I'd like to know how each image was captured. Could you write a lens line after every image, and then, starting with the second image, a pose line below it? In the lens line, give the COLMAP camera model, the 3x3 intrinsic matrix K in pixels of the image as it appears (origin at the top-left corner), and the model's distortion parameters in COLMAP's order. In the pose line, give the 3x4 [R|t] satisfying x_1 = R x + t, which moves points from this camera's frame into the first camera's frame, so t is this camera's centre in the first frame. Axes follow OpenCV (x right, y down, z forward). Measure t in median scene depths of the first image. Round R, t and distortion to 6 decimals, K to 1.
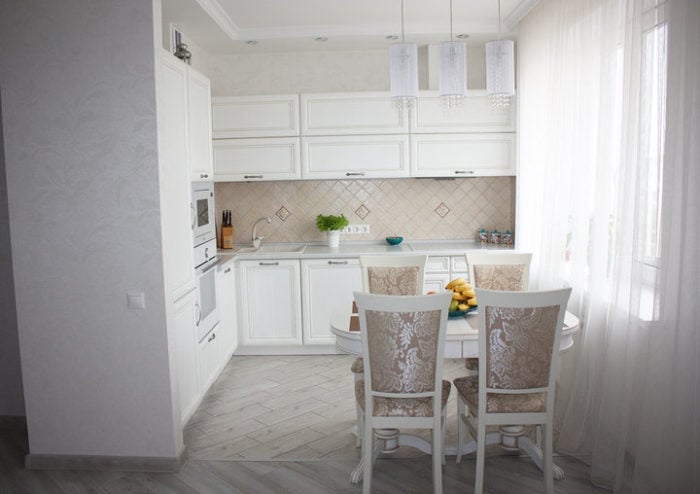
lens RADIAL K [[650.7, 0, 349.2], [0, 650.7, 245.5], [0, 0, 1]] dist [-0.098162, 0.000000]
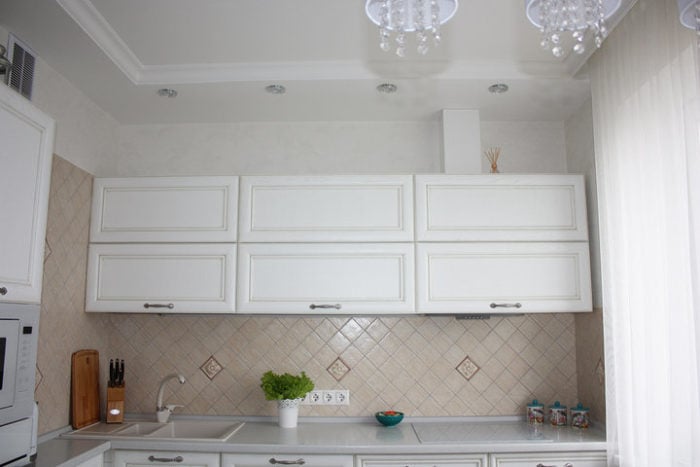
lens RADIAL K [[573.8, 0, 352.5], [0, 573.8, 231.0], [0, 0, 1]] dist [-0.108998, 0.006469]
pose [[0.999787, 0.019240, -0.007526, 0.036258], [-0.020542, 0.964704, -0.262533, -0.036856], [0.002209, 0.262632, 0.964894, 0.454601]]
